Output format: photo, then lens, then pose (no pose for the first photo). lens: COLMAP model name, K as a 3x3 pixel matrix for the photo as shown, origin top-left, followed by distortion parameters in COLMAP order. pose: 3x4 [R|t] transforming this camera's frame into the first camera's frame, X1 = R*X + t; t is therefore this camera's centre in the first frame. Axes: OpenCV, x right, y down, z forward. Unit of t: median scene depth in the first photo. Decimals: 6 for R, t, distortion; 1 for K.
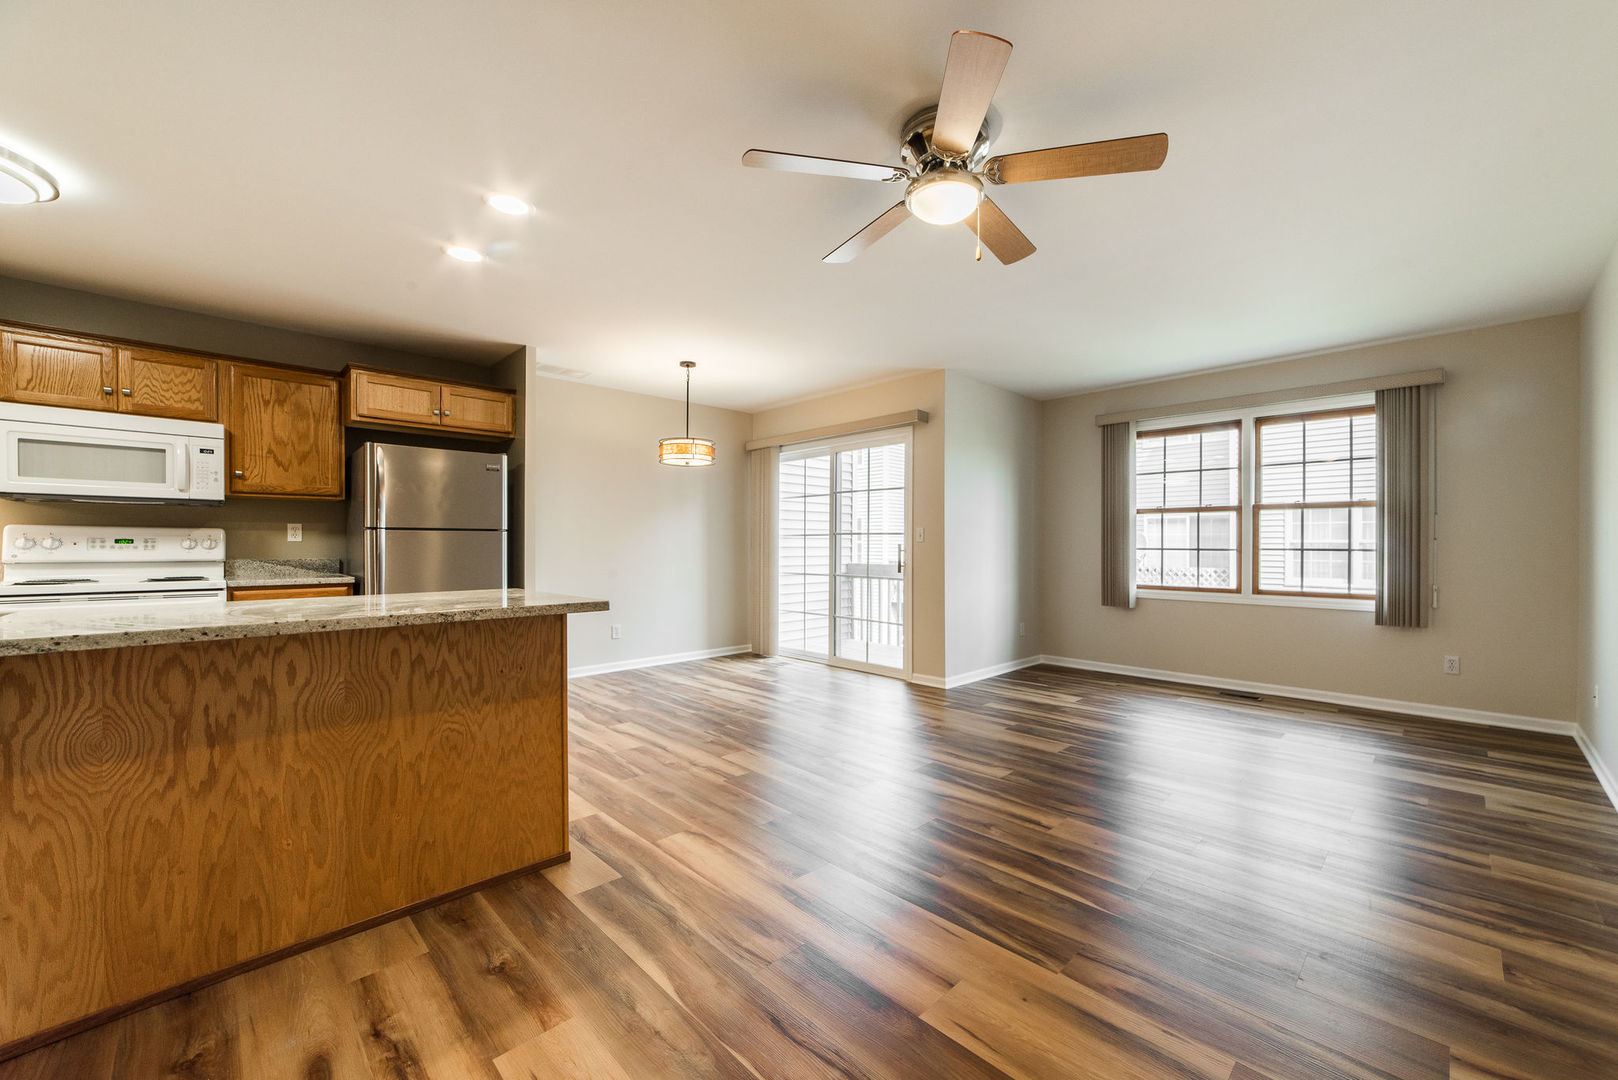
lens RADIAL K [[628.7, 0, 840.7], [0, 628.7, 550.0], [0, 0, 1]] dist [-0.004224, 0.000198]
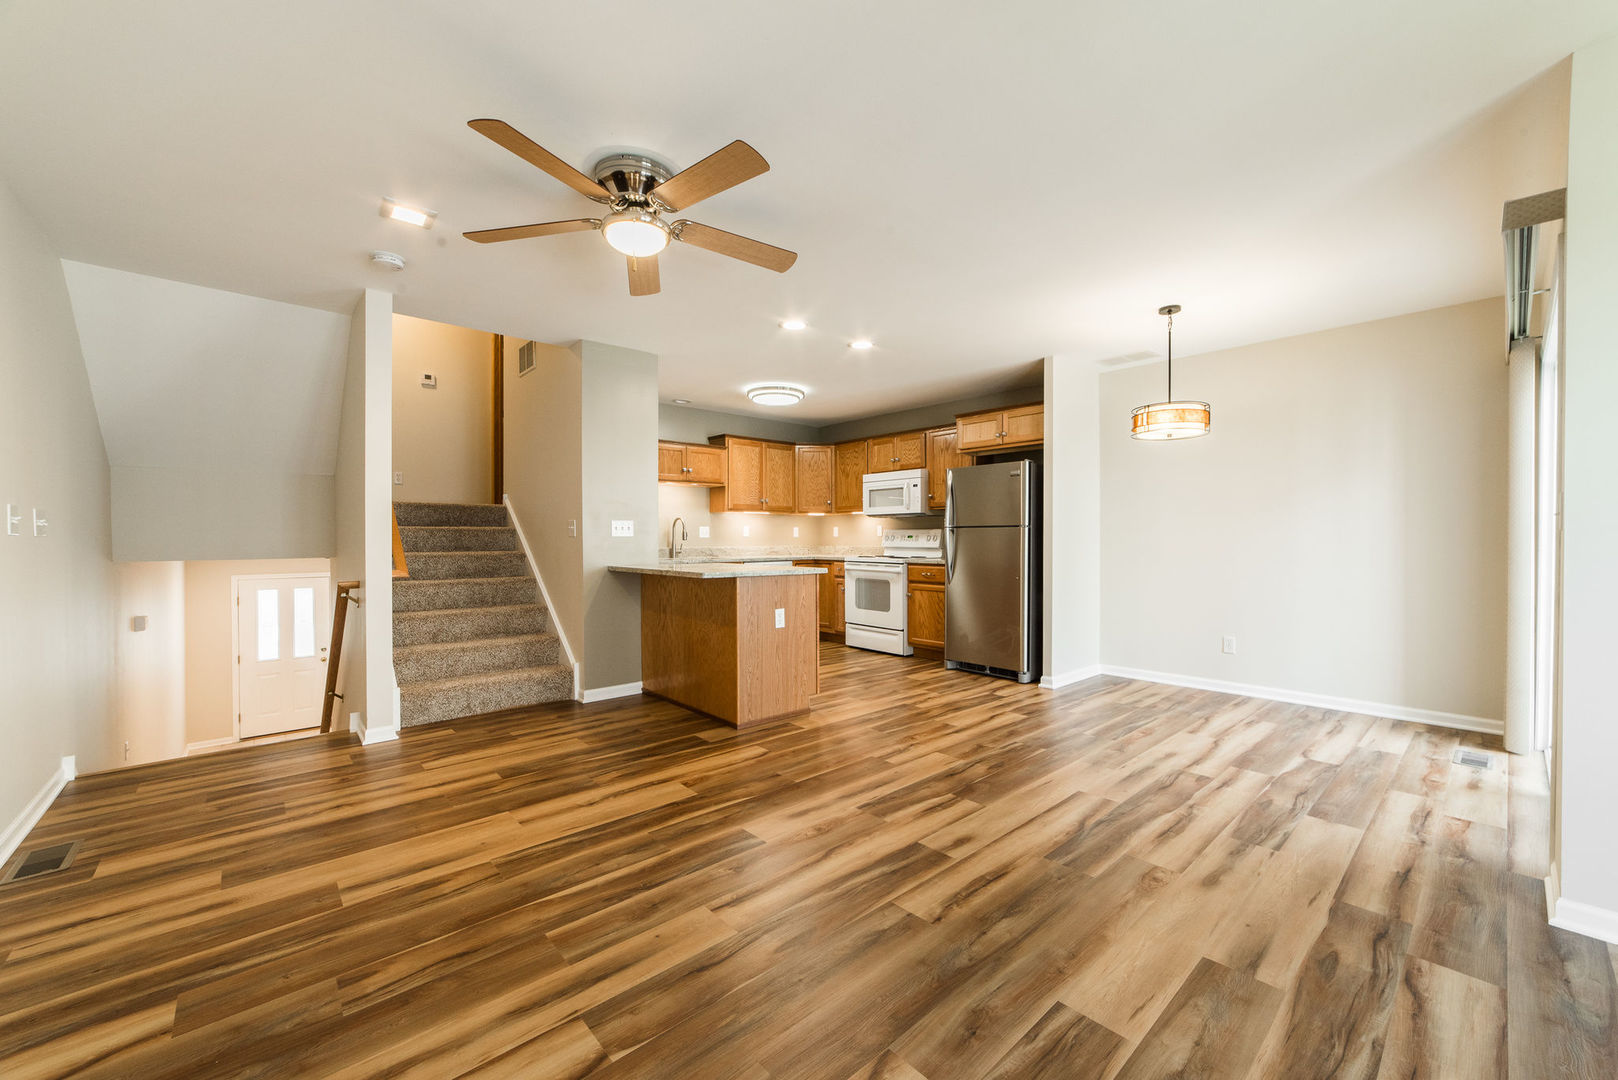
lens RADIAL K [[628.7, 0, 822.5], [0, 628.7, 535.1], [0, 0, 1]] dist [-0.004224, 0.000198]
pose [[-0.036813, -0.007934, -0.999291, 0.703147], [-0.006711, 0.999948, -0.007692, -0.003017], [0.999300, 0.006423, -0.036864, 0.745204]]
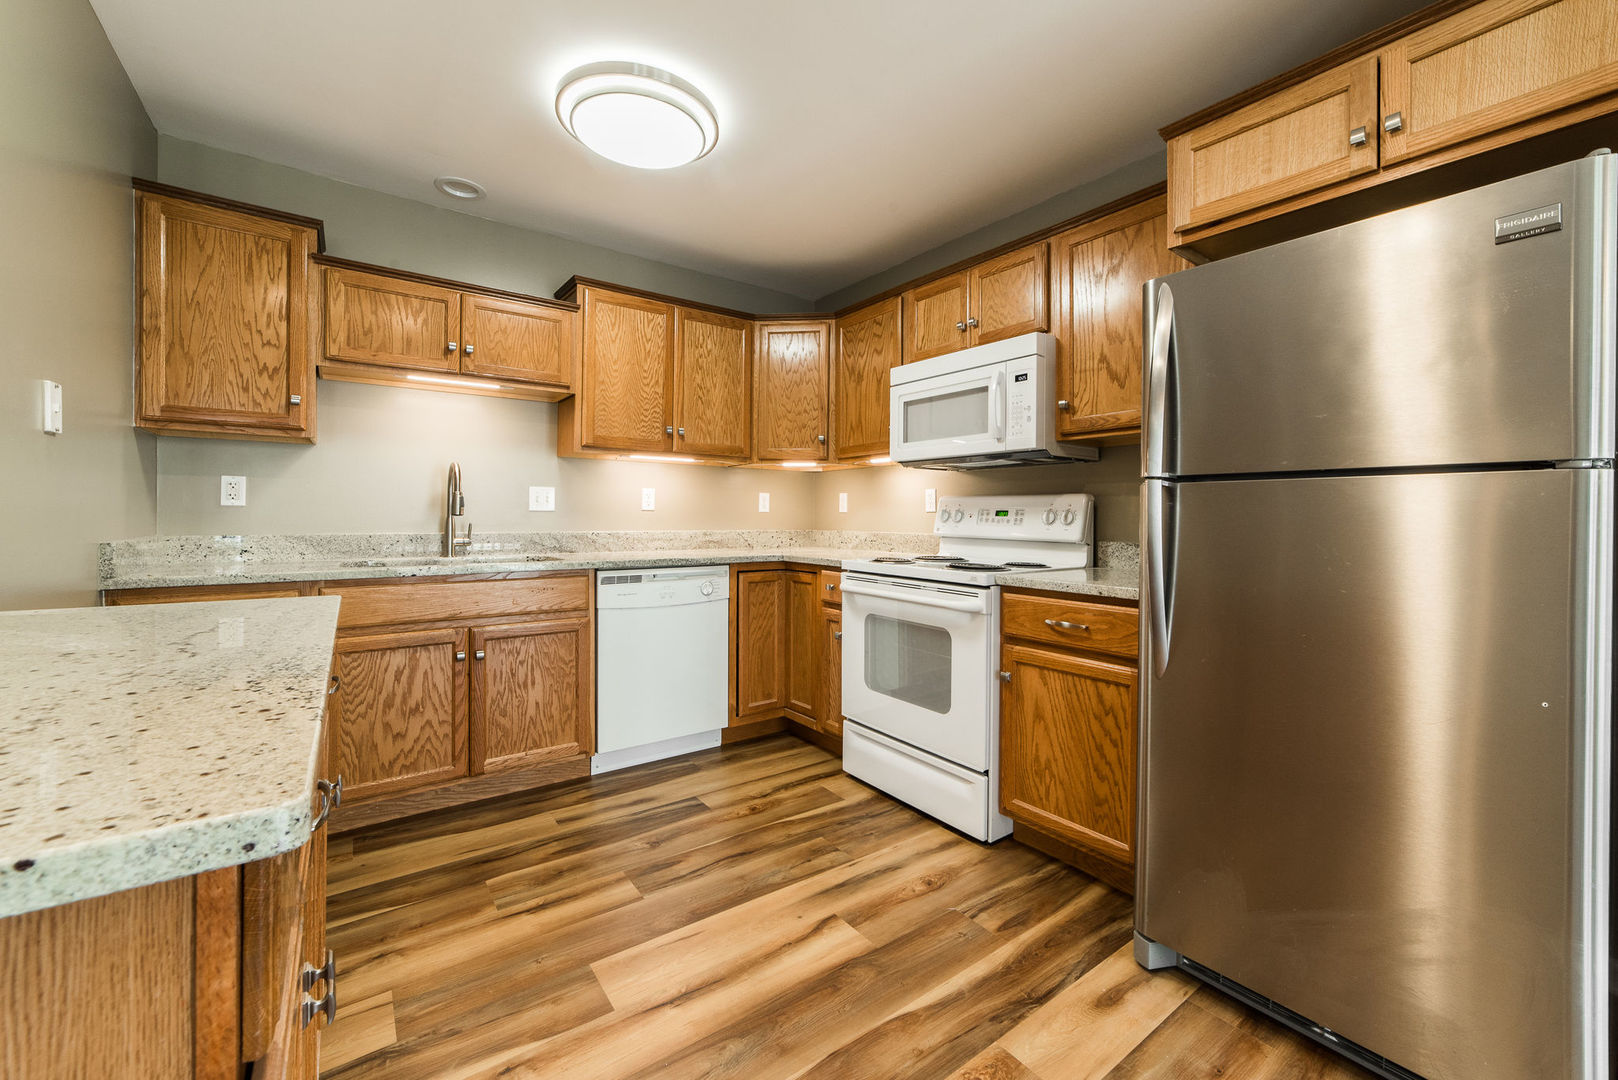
lens RADIAL K [[648.7, 0, 819.6], [0, 648.7, 510.3], [0, 0, 1]] dist [-0.014621, 0.000102]
pose [[-0.134280, -0.010770, -0.990885, -0.279537], [-0.016476, 0.999827, -0.008635, -0.006688], [0.990806, 0.015166, -0.134435, 0.816083]]
